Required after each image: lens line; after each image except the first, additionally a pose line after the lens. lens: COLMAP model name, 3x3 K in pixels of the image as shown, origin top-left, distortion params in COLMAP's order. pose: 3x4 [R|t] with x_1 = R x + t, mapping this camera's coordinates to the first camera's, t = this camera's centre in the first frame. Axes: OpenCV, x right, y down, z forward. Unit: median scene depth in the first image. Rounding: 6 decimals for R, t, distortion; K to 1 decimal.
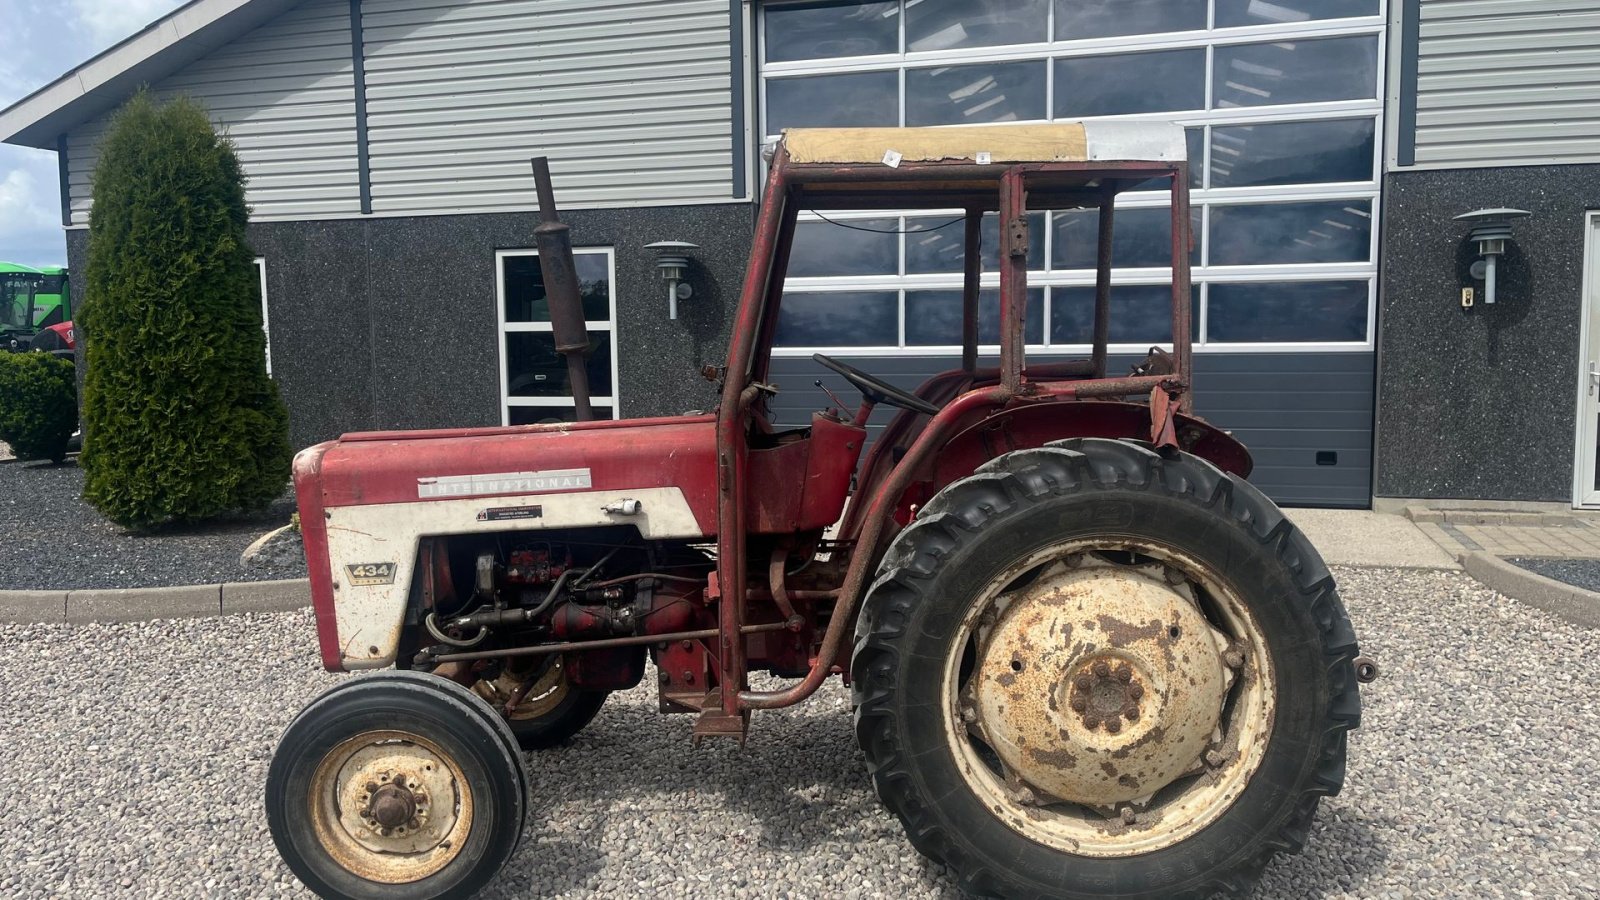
lens RADIAL K [[1210.8, 0, 801.7], [0, 1210.8, 452.6], [0, 0, 1]] dist [0.062261, -0.078770]
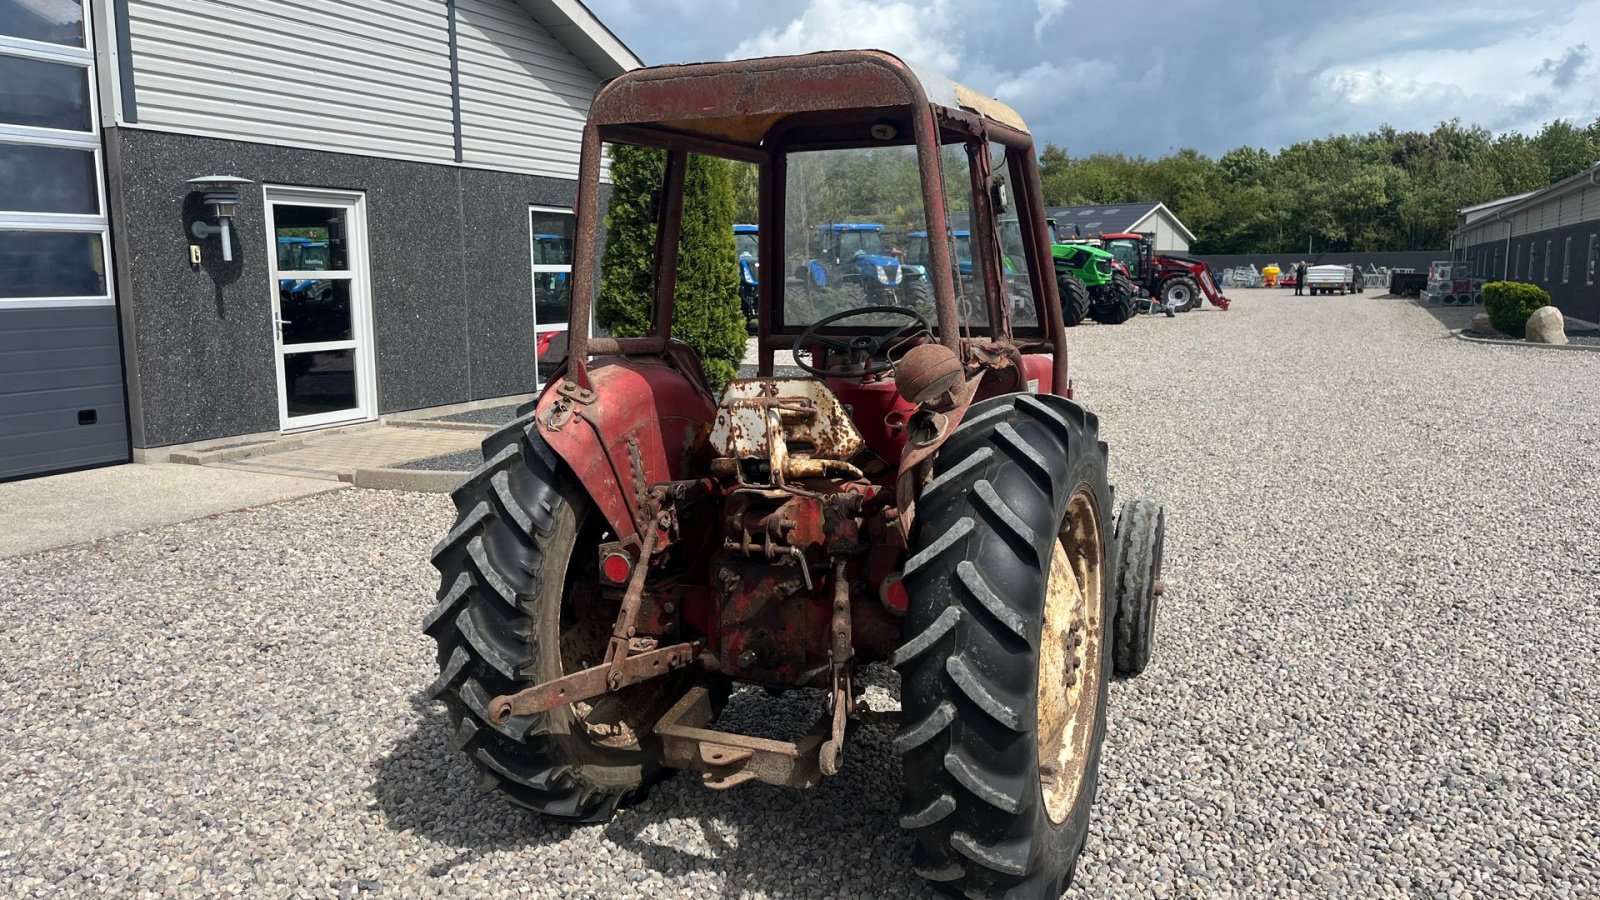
lens RADIAL K [[1210.8, 0, 788.6], [0, 1210.8, 448.4], [0, 0, 1]] dist [0.062261, -0.078770]
pose [[0.161404, -0.130142, 0.978270, -0.451834], [0.098604, 0.988433, 0.115226, -0.029294], [-0.981950, 0.077864, 0.172370, 0.304477]]
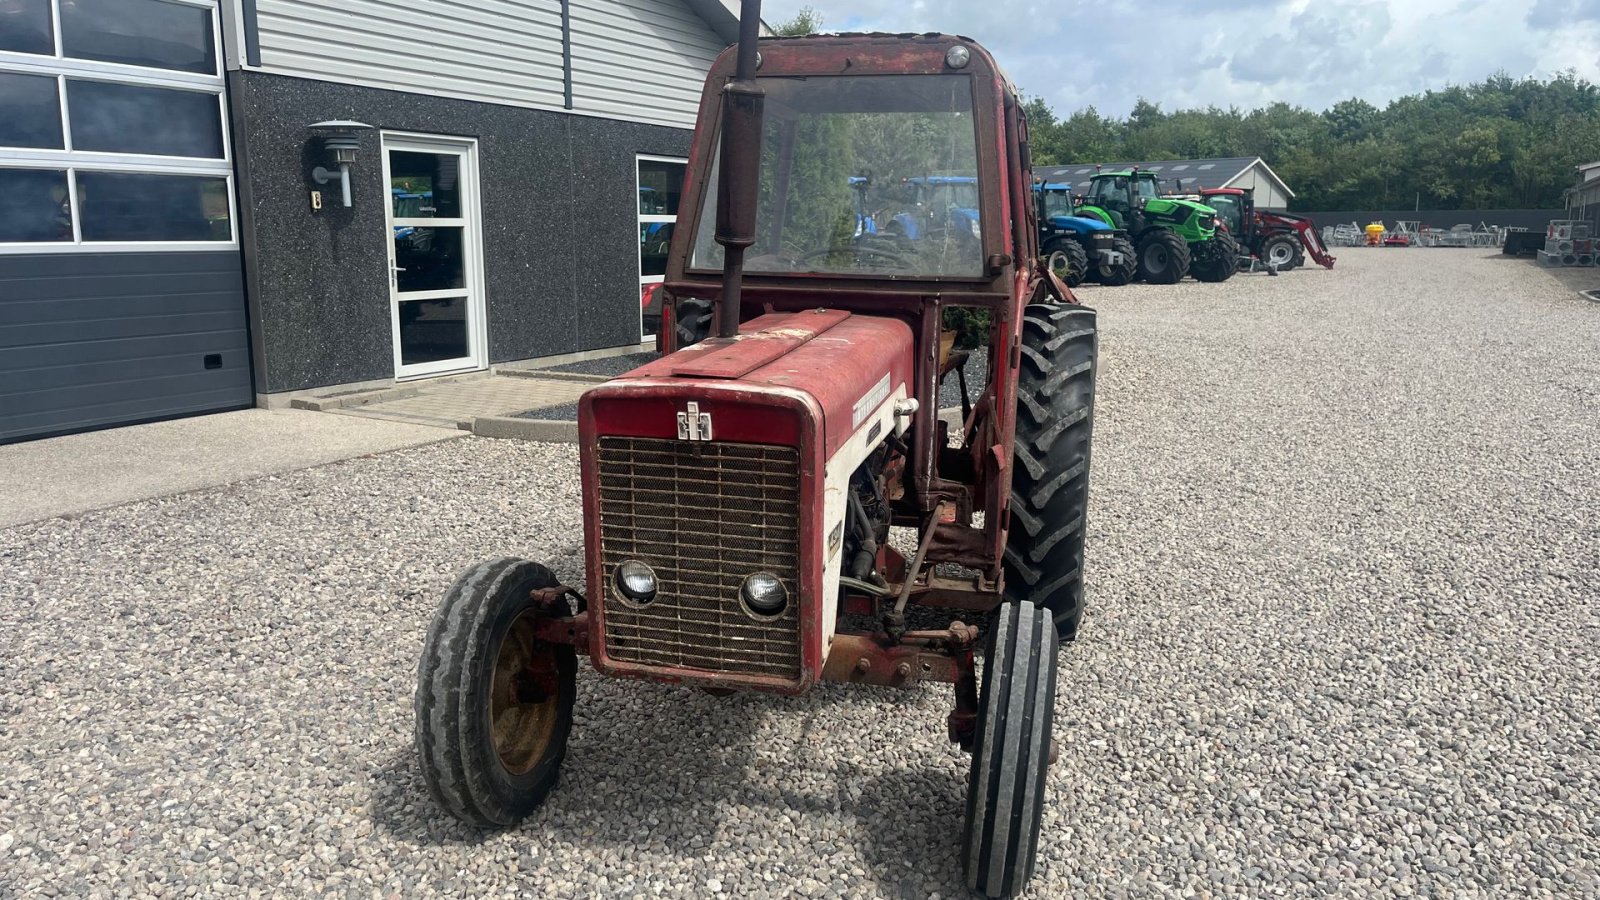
lens RADIAL K [[1210.8, 0, 791.5], [0, 1210.8, 443.6], [0, 0, 1]] dist [0.062261, -0.078770]
pose [[0.222232, -0.157578, 0.962176, -0.434978], [0.090156, 0.985946, 0.140647, -0.027624], [-0.970817, 0.055490, 0.233316, 0.344210]]
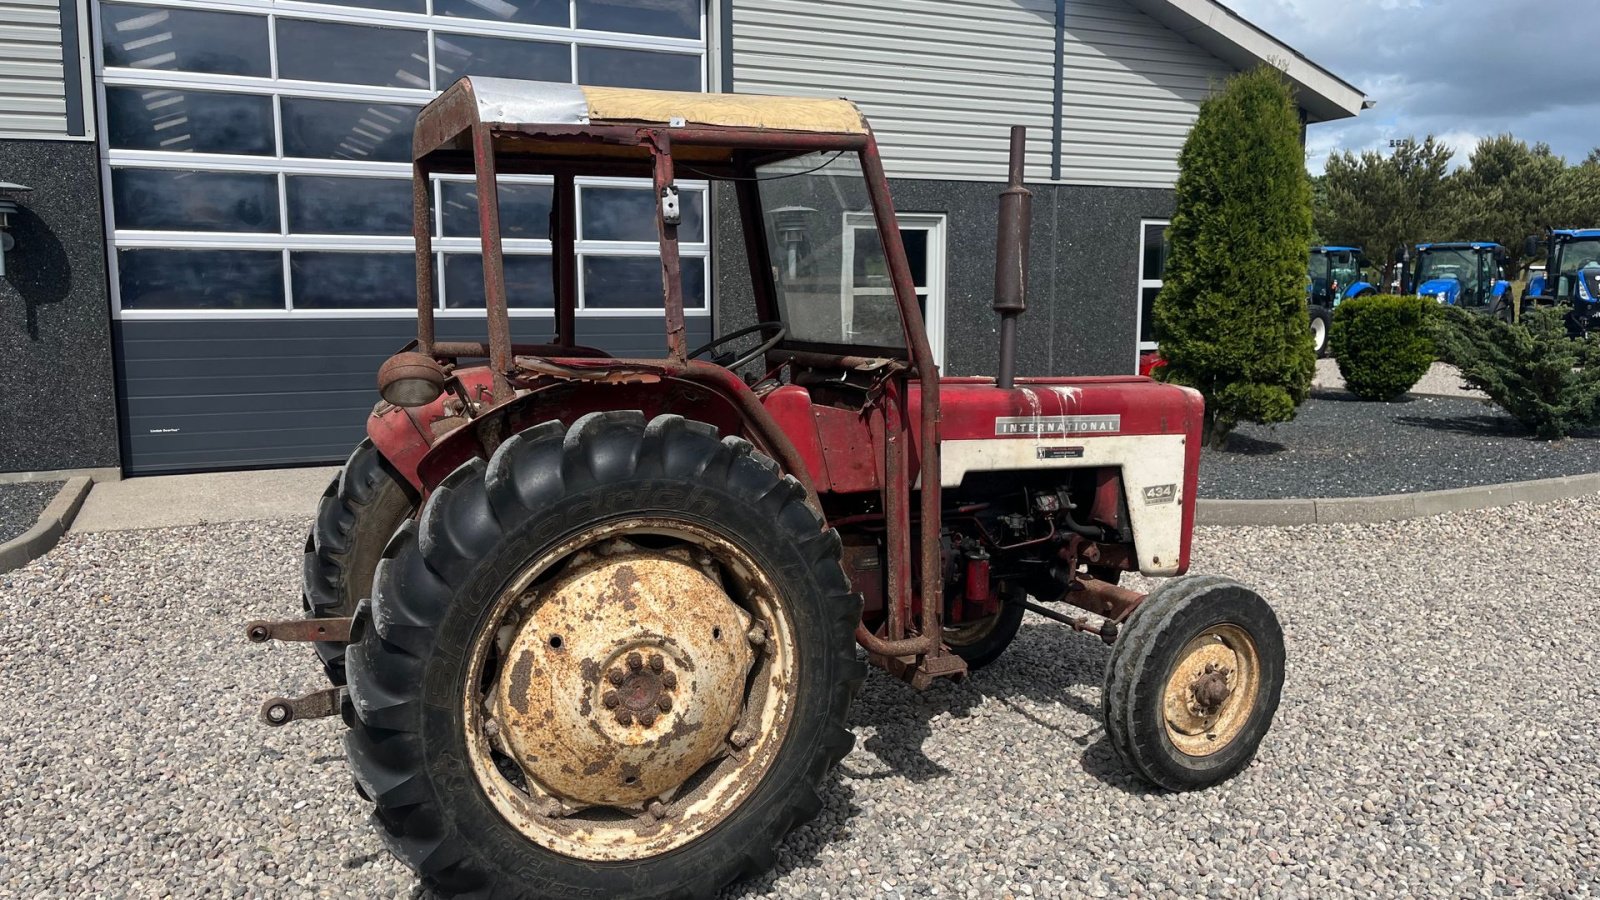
lens RADIAL K [[1210.8, 0, 788.5], [0, 1210.8, 450.7], [0, 0, 1]] dist [0.062261, -0.078770]
pose [[0.759665, -0.073653, 0.646131, -0.282451], [0.055804, 0.997284, 0.048071, -0.001085], [-0.647916, -0.000461, 0.761711, 0.014915]]
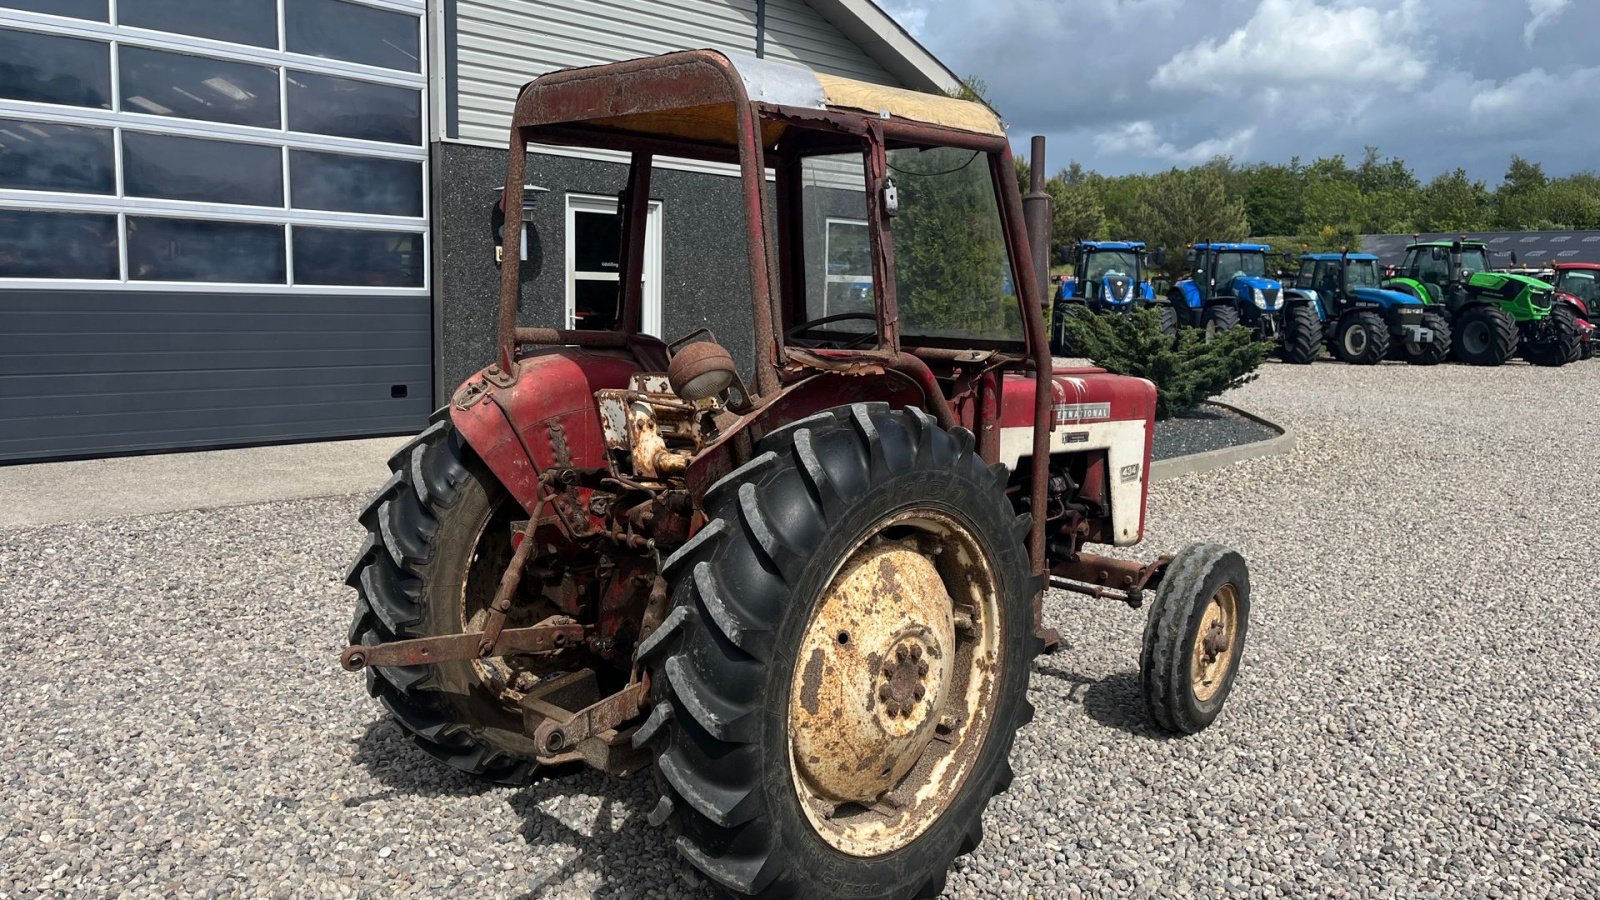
lens RADIAL K [[1210.8, 0, 794.9], [0, 1210.8, 443.0], [0, 0, 1]] dist [0.062261, -0.078770]
pose [[0.470330, -0.088483, 0.878044, -0.402489], [0.049796, 0.996036, 0.073700, -0.012963], [-0.881085, 0.009060, 0.472872, 0.160108]]
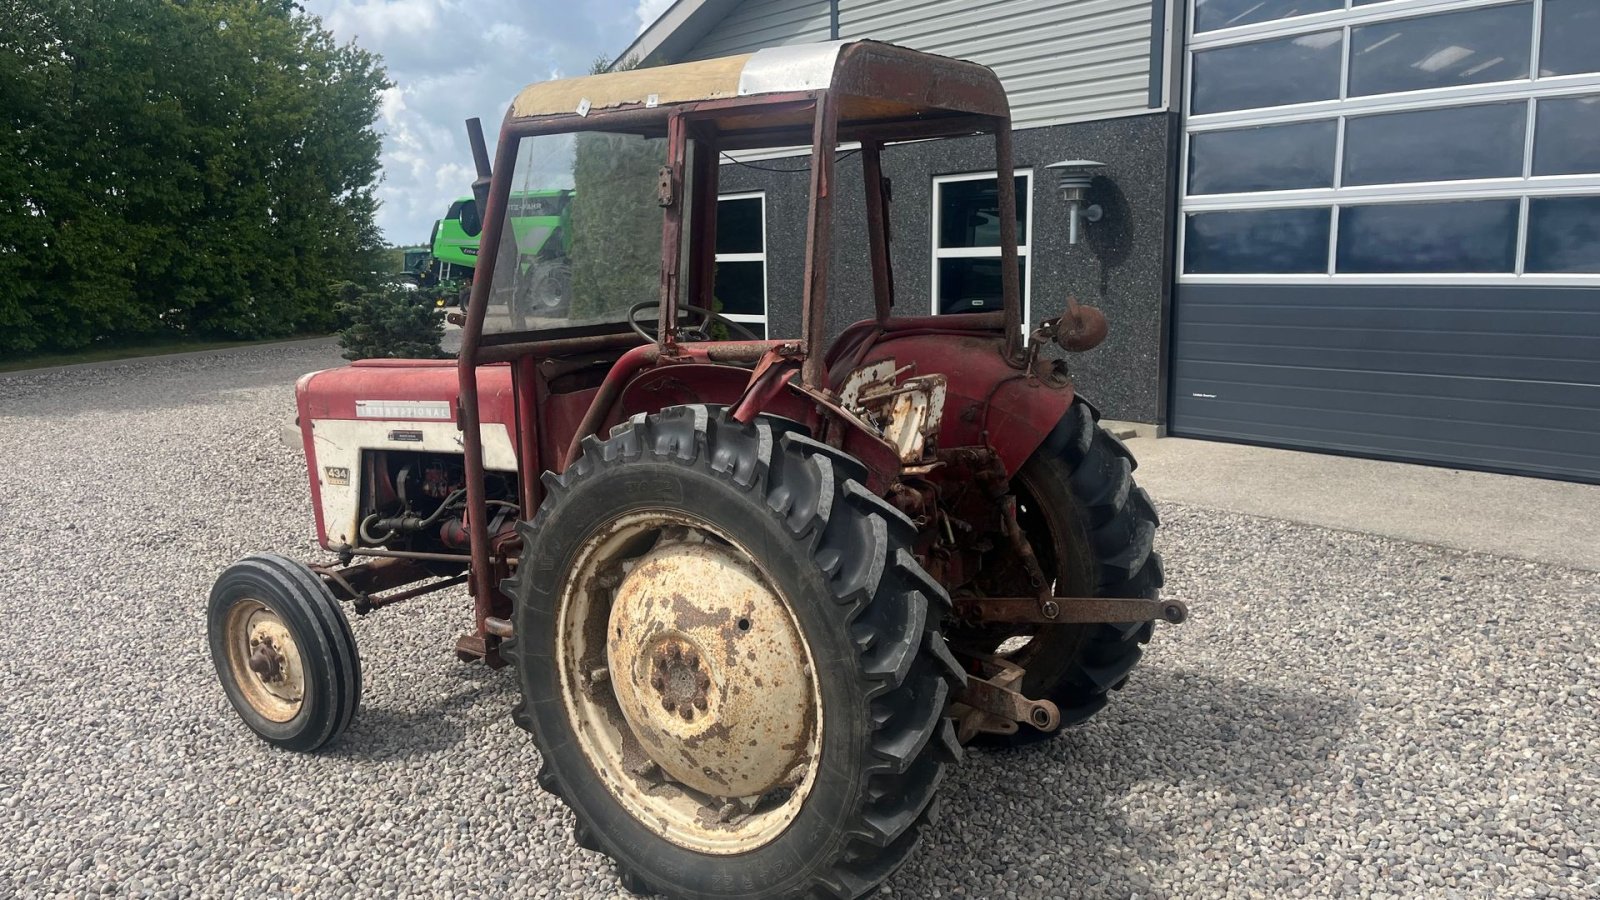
lens RADIAL K [[1210.8, 0, 789.4], [0, 1210.8, 448.1], [0, 0, 1]] dist [0.062261, -0.078770]
pose [[0.828618, 0.084998, -0.553323, 0.284790], [-0.048290, 0.995575, 0.080618, -0.020034], [0.557727, -0.040082, 0.829056, 0.096068]]
